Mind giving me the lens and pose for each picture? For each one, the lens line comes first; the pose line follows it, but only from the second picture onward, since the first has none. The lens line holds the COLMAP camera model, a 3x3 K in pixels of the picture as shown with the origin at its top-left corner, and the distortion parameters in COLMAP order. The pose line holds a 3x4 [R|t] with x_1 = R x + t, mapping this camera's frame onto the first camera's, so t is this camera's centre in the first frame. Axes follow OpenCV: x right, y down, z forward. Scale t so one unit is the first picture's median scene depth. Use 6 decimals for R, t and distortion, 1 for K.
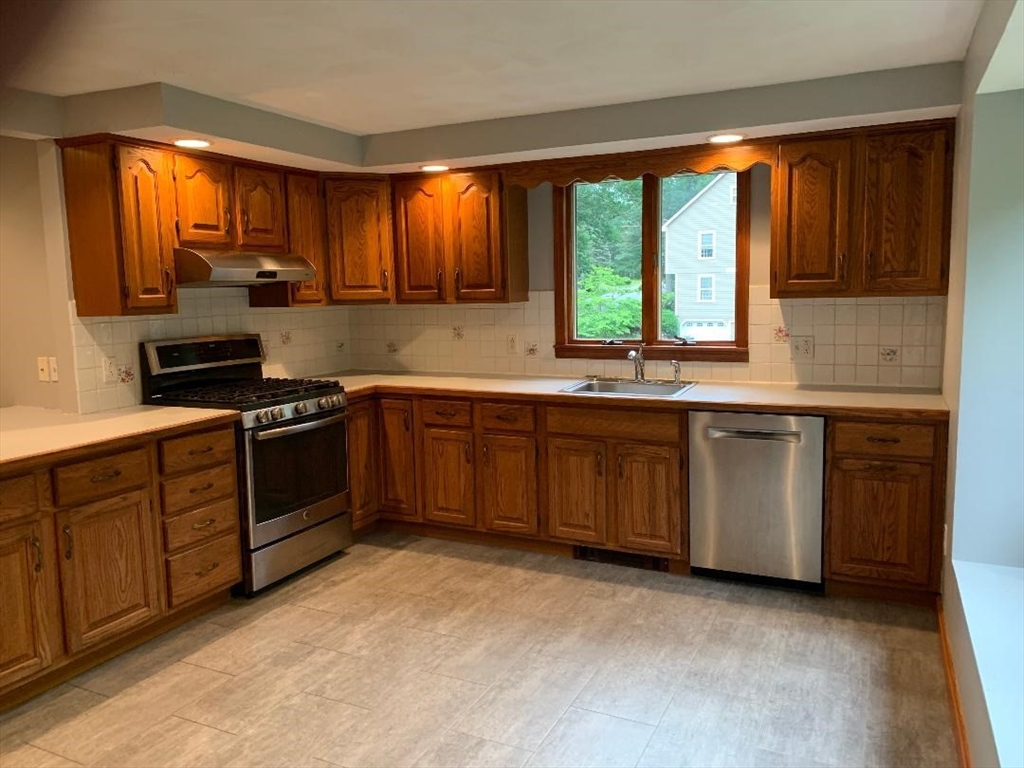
lens RADIAL K [[799.6, 0, 511.1], [0, 799.6, 374.6], [0, 0, 1]] dist [0.064267, -0.076932]
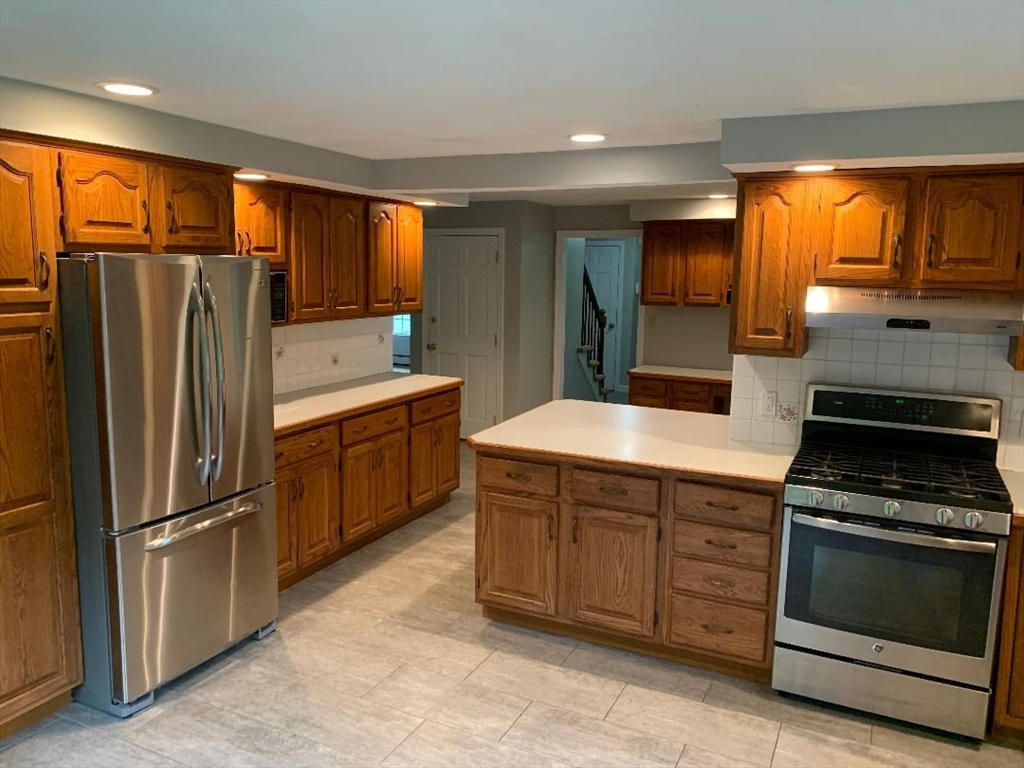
lens RADIAL K [[777.6, 0, 487.5], [0, 777.6, 368.3], [0, 0, 1]] dist [0.058454, -0.102759]
pose [[-0.019746, 0.158247, -0.987202, 0.448361], [-0.122792, 0.979536, 0.159474, -0.158027], [0.992236, 0.124370, 0.000090, 0.643331]]
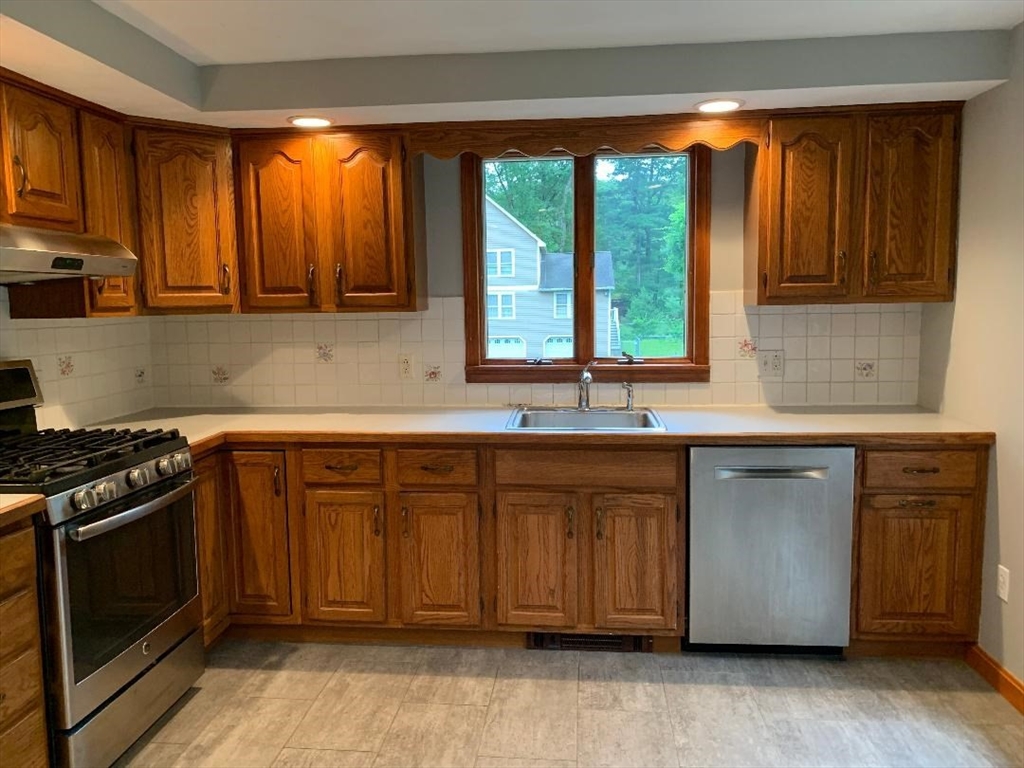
lens RADIAL K [[793.5, 0, 509.9], [0, 793.5, 375.5], [0, 0, 1]] dist [0.016518, -0.012340]
pose [[0.936233, -0.027454, 0.350306, -0.212129], [0.034606, 0.999301, -0.014172, -0.019660], [-0.349672, 0.025391, 0.936528, 0.331246]]
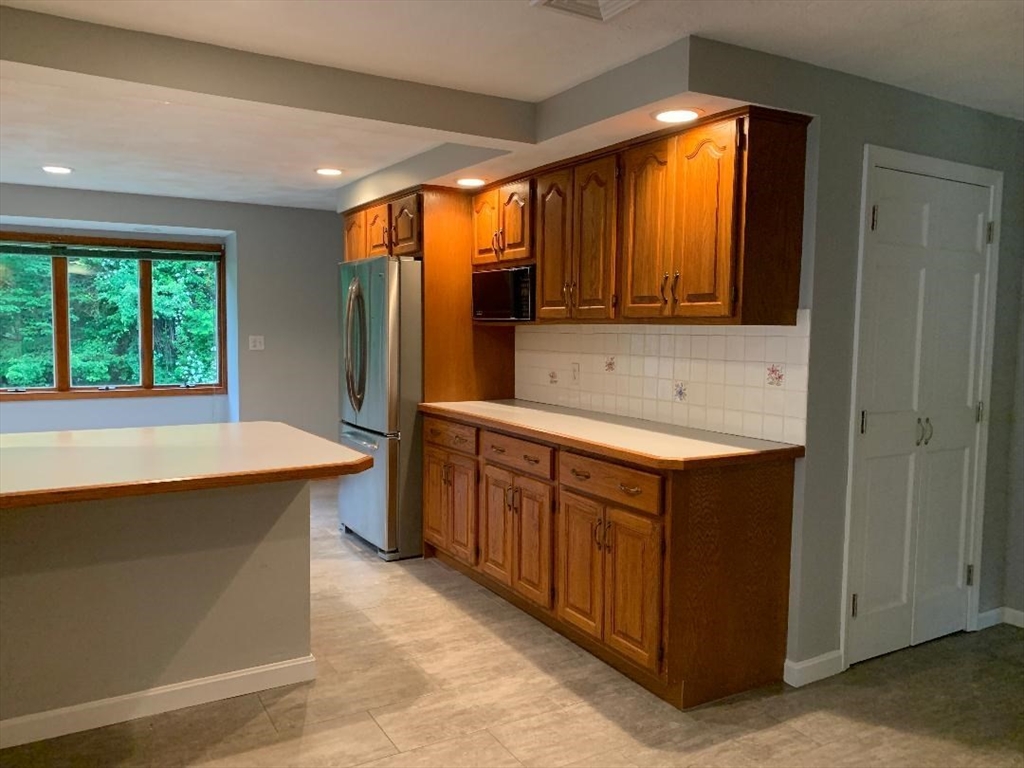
lens RADIAL K [[777.6, 0, 487.5], [0, 777.6, 368.3], [0, 0, 1]] dist [0.058454, -0.102759]
pose [[-0.819388, -0.013208, 0.573087, -1.258698], [0.074441, 0.988817, 0.129224, -0.082584], [-0.568385, 0.148546, -0.809242, 1.250591]]
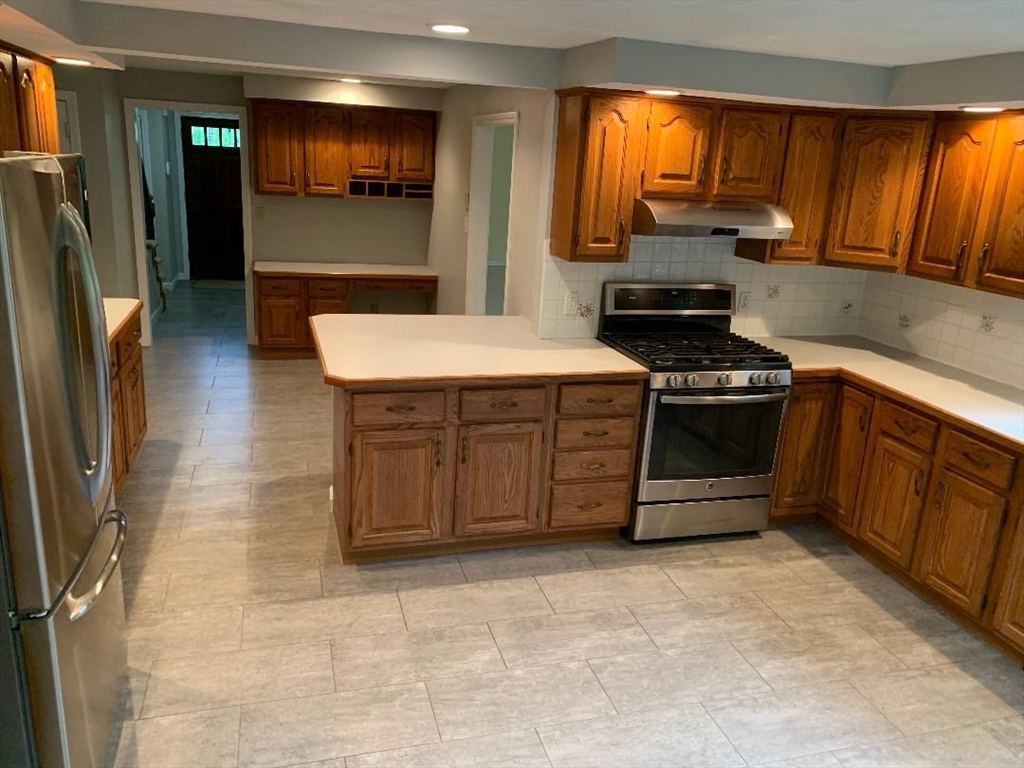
lens RADIAL K [[797.1, 0, 504.7], [0, 797.1, 379.1], [0, 0, 1]] dist [0.070453, -0.091729]
pose [[0.667481, 0.261859, -0.697065, 0.230389], [-0.153062, 0.964385, 0.215715, -0.126113], [0.728726, -0.037291, 0.683789, 0.176171]]
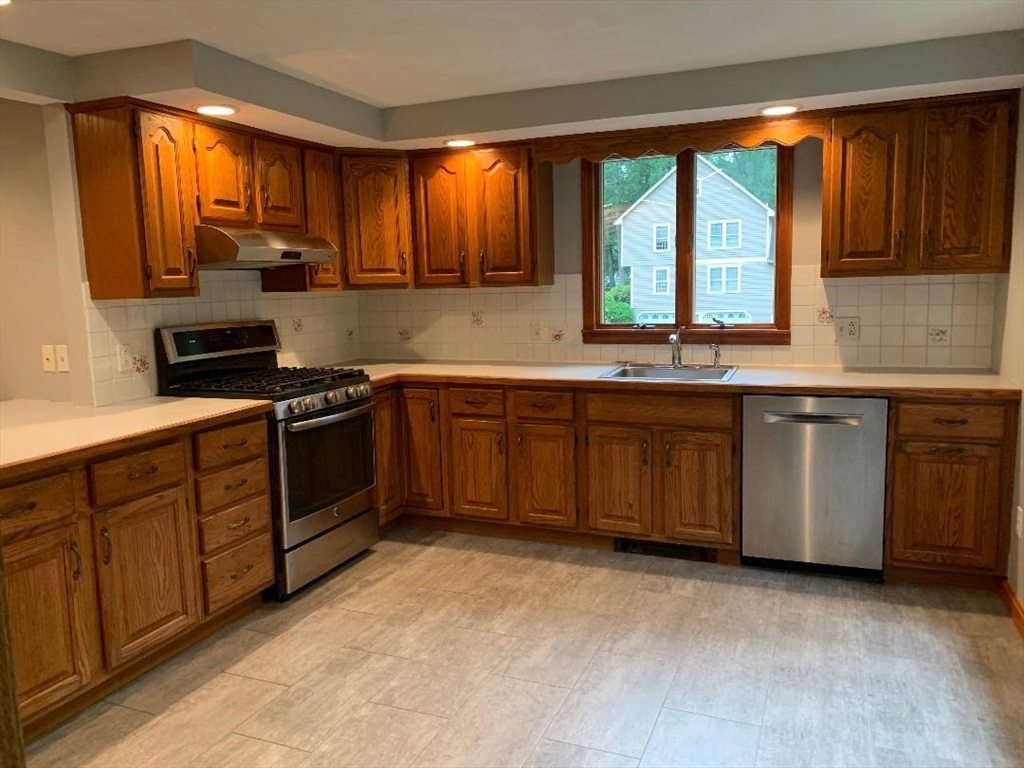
lens RADIAL K [[797.1, 0, 504.7], [0, 797.1, 379.1], [0, 0, 1]] dist [0.070453, -0.091729]
pose [[0.998168, -0.011894, 0.059323, -0.118481], [0.011170, 0.999859, 0.012525, 0.010991], [-0.059463, -0.011839, 0.998160, 0.058714]]
